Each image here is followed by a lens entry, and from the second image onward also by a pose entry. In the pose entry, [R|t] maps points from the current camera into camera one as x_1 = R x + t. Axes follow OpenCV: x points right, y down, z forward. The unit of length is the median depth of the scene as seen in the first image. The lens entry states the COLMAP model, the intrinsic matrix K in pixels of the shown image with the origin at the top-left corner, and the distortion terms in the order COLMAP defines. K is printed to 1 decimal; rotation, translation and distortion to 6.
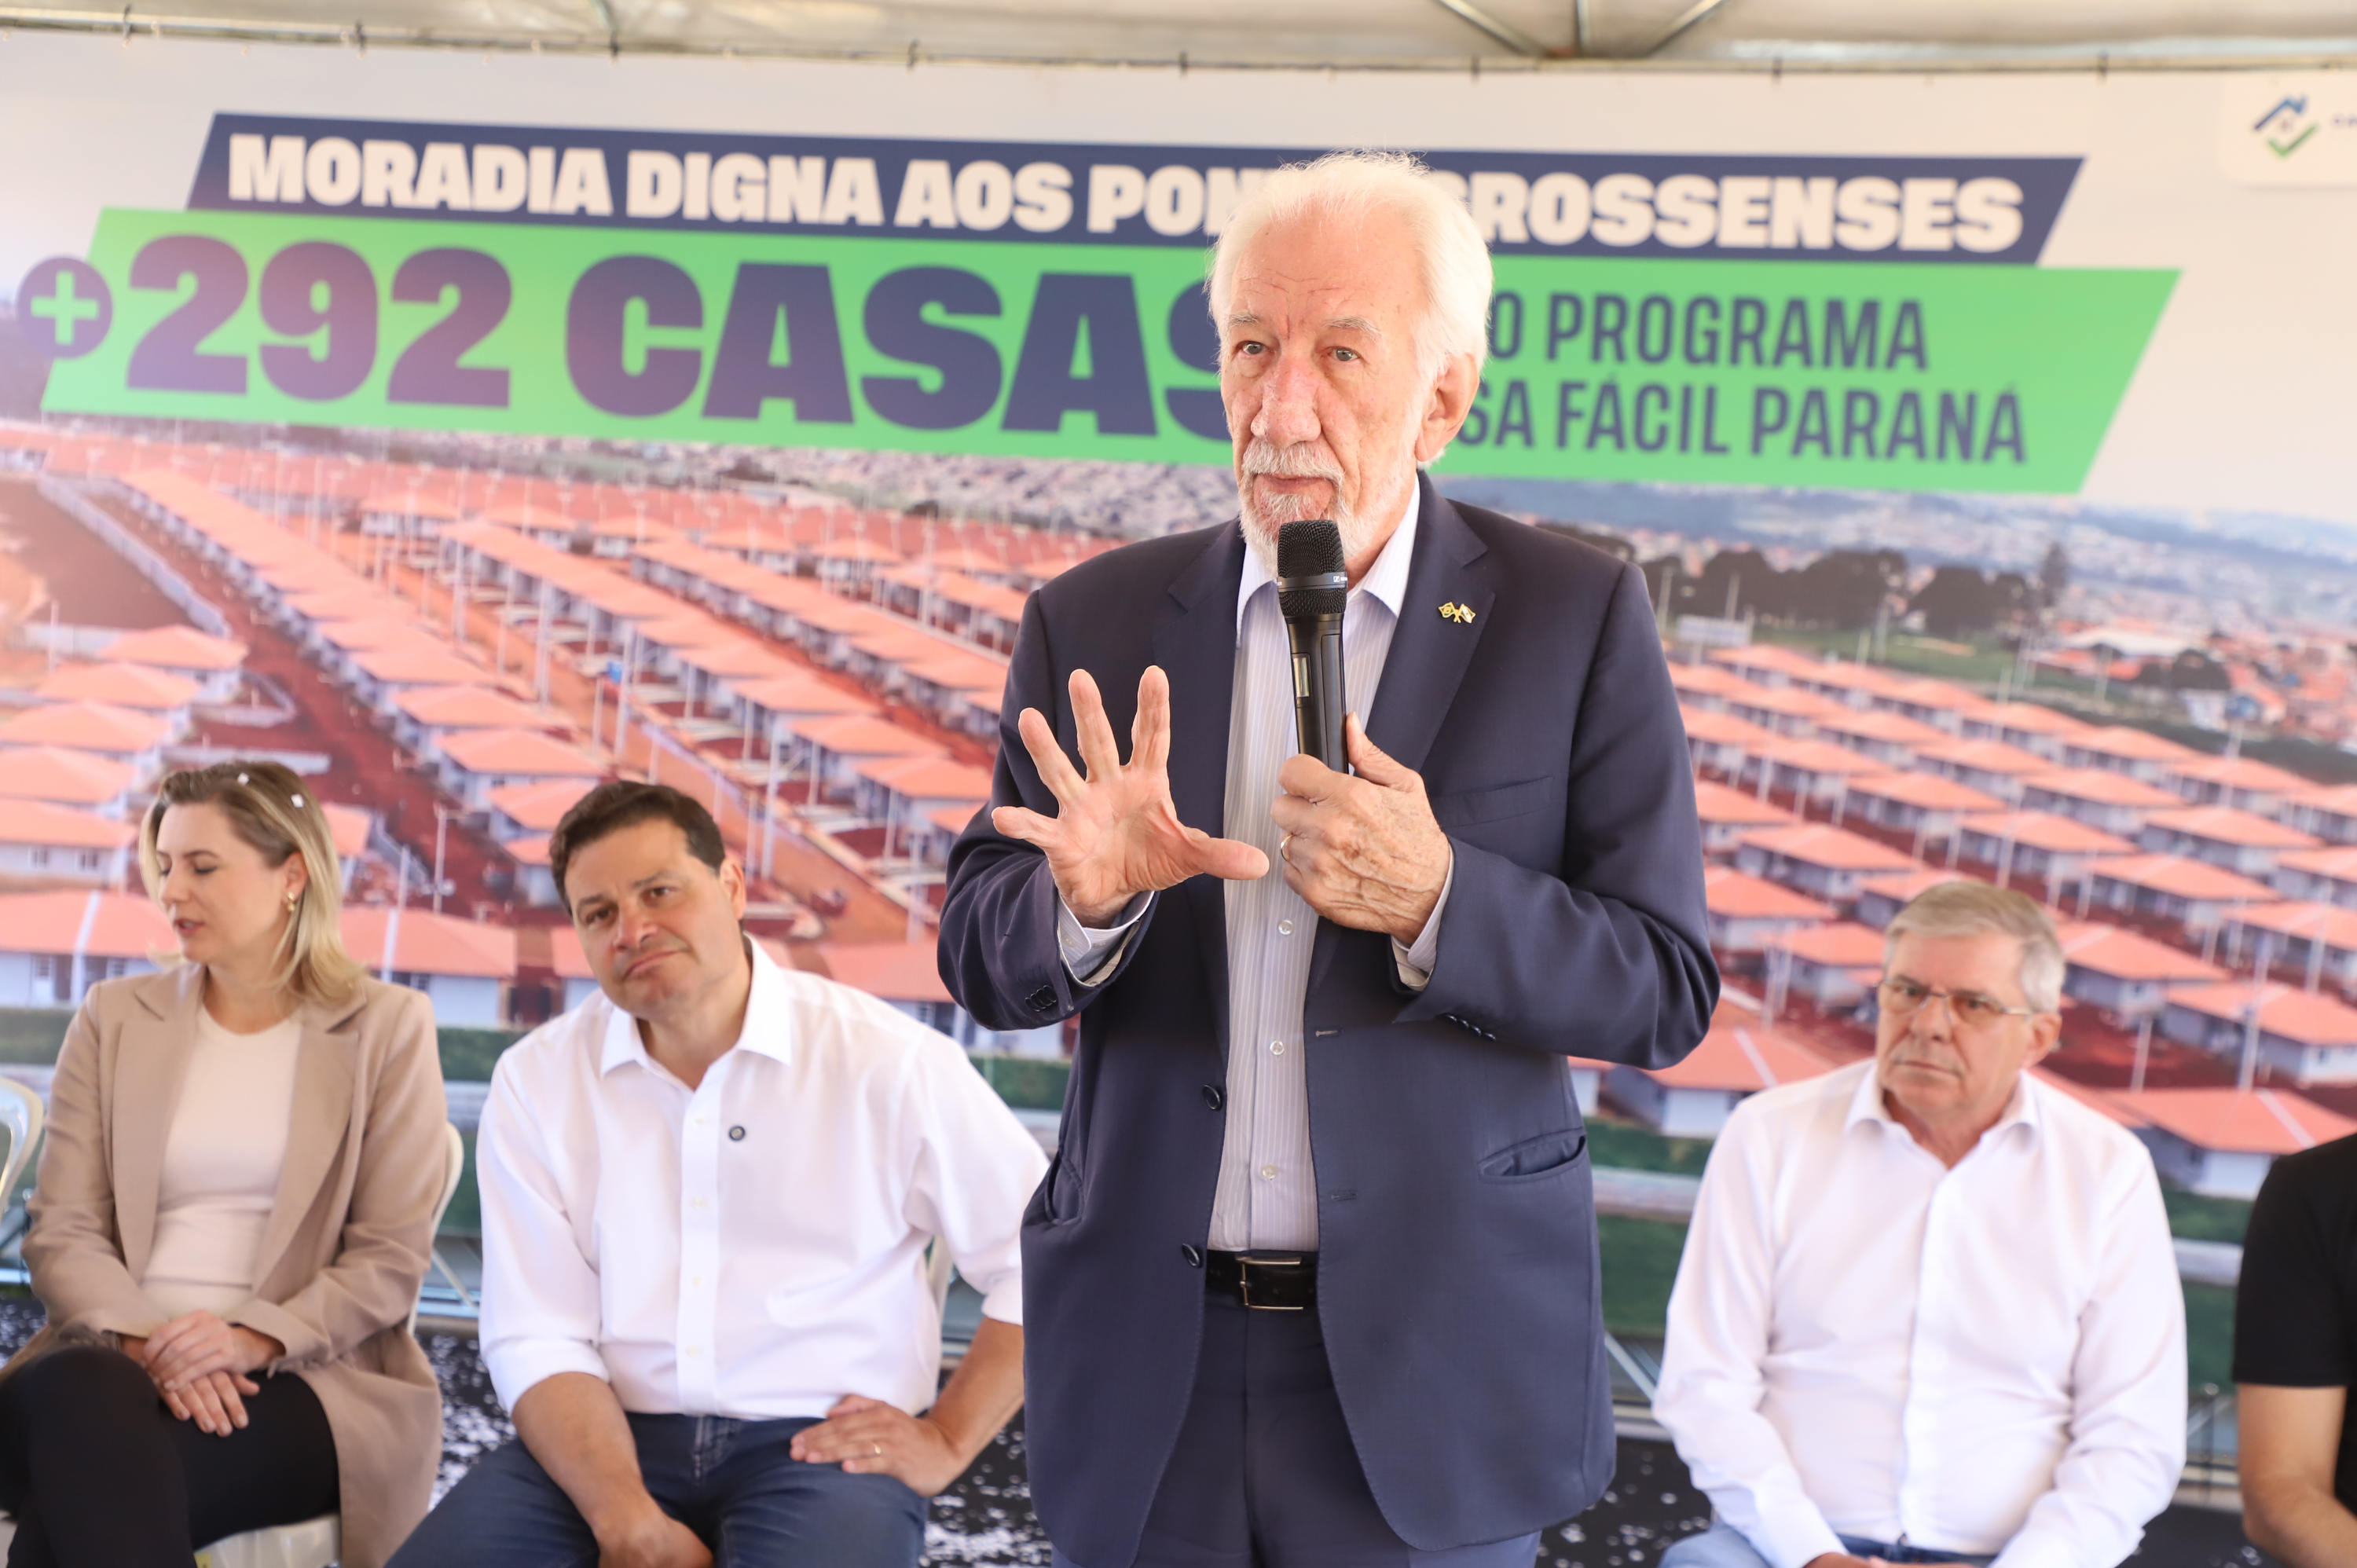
lens RADIAL K [[3643.9, 0, 1172.5], [0, 3643.9, 804.7], [0, 0, 1]] dist [0.235749, 0.061420]
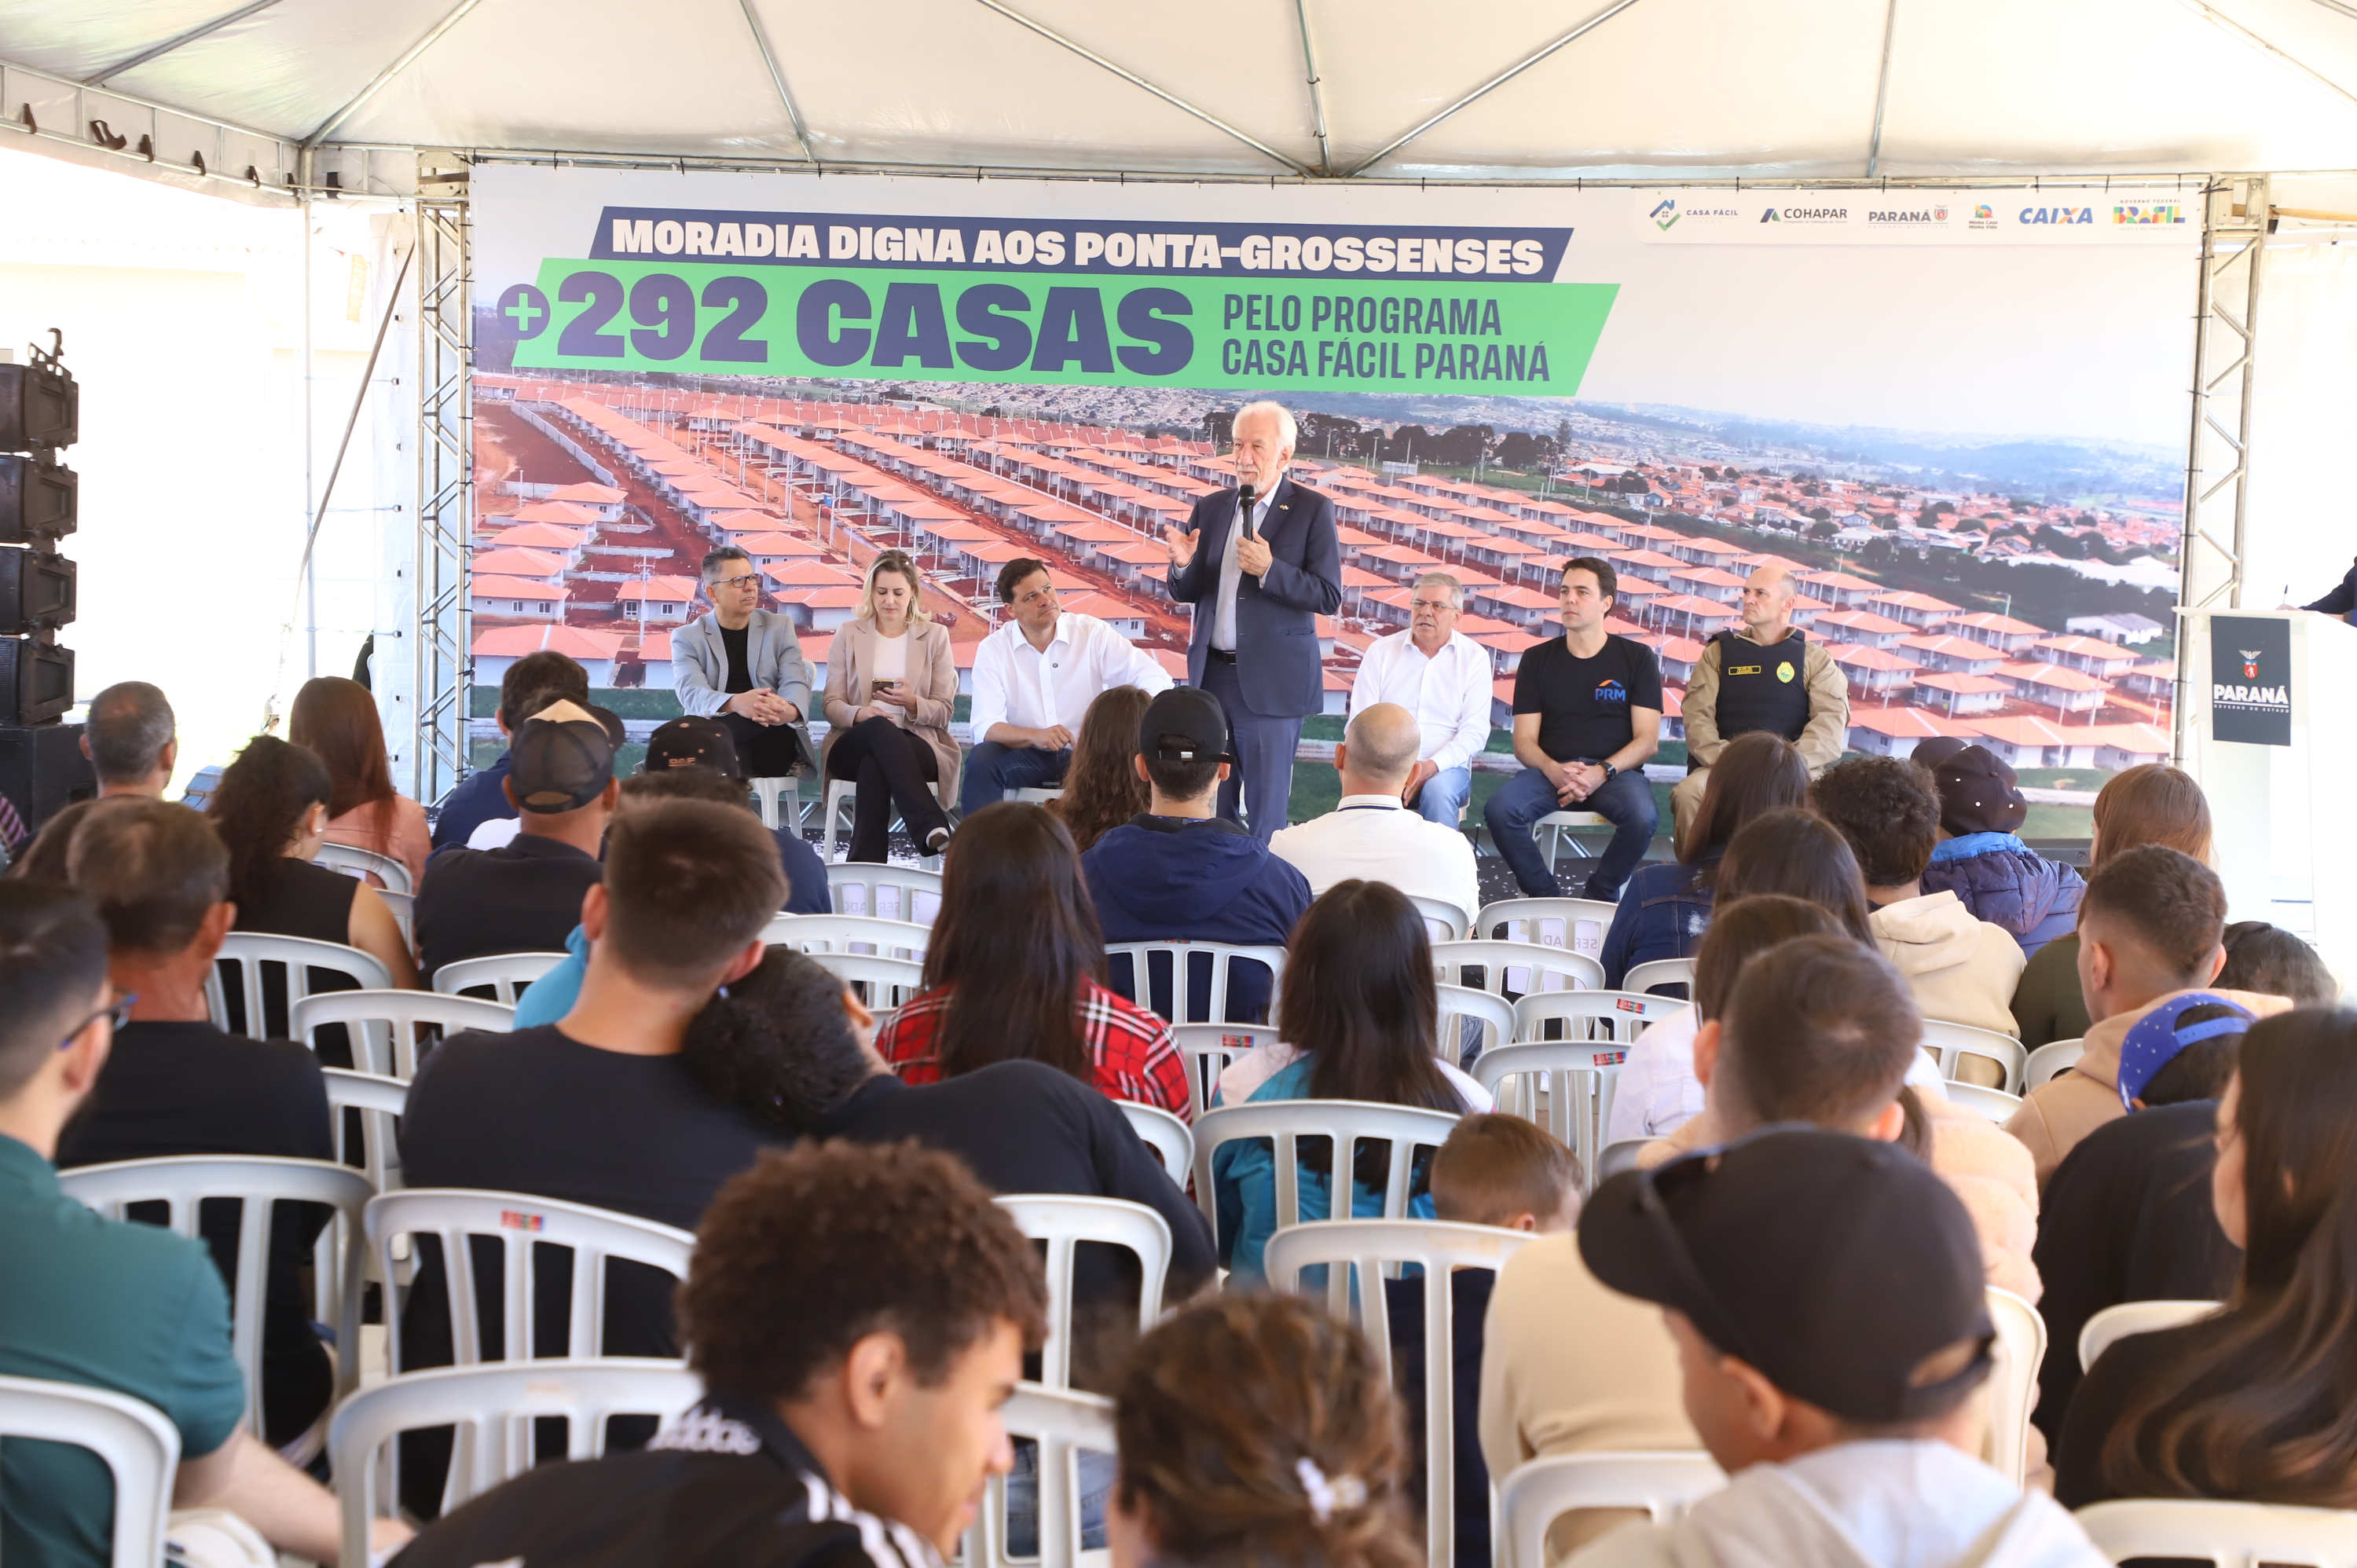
lens RADIAL K [[4165.6, 0, 1133.6], [0, 4165.6, 828.6], [0, 0, 1]] dist [0.323263, 0.192285]
pose [[0.998294, -0.030227, 0.049948, -0.111396], [0.027078, 0.997673, 0.062567, 0.001943], [-0.051723, -0.061108, 0.996790, -1.220254]]
